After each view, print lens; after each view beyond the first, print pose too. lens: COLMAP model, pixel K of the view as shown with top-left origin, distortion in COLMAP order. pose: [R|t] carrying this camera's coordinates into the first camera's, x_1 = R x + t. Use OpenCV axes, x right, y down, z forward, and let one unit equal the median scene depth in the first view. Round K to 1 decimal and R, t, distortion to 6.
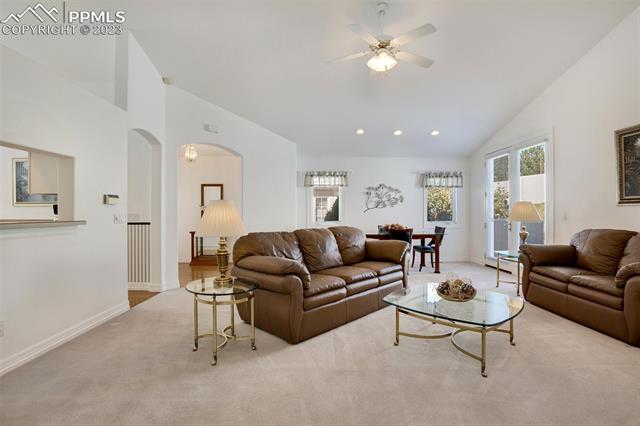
lens RADIAL K [[305.7, 0, 323.9], [0, 305.7, 210.1], [0, 0, 1]] dist [-0.022665, 0.000266]
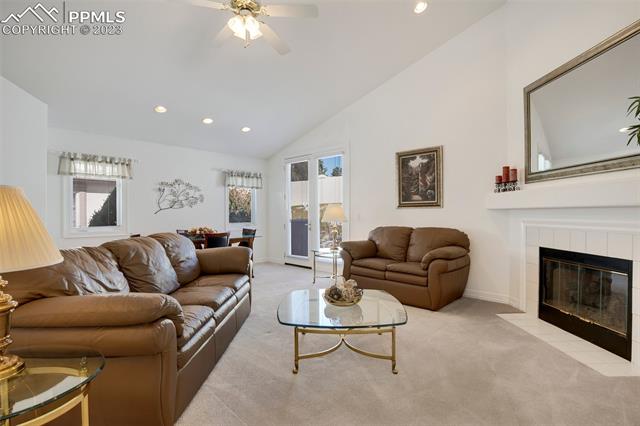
lens RADIAL K [[305.7, 0, 323.7], [0, 305.7, 215.0], [0, 0, 1]] dist [-0.022665, 0.000266]
pose [[0.704605, -0.003611, 0.709591, -0.169496], [-0.004403, 0.999946, 0.009461, 0.001448], [-0.709586, -0.009791, 0.704551, 0.205692]]
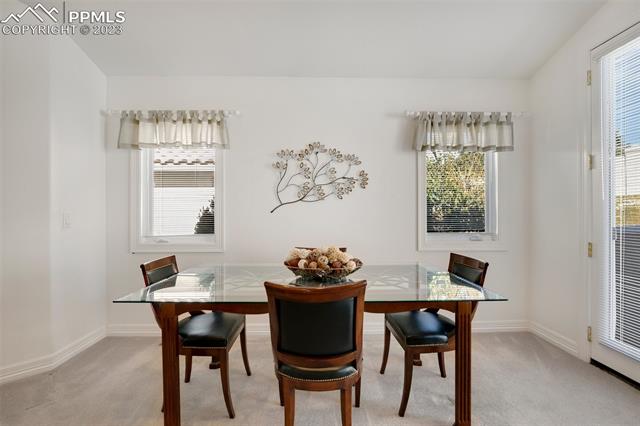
lens RADIAL K [[305.7, 0, 320.8], [0, 305.7, 207.7], [0, 0, 1]] dist [-0.022665, 0.000266]
pose [[0.999984, -0.001286, -0.005469, 0.290615], [0.001260, 0.999988, -0.004795, 0.003907], [0.005475, 0.004788, 0.999974, 0.861543]]
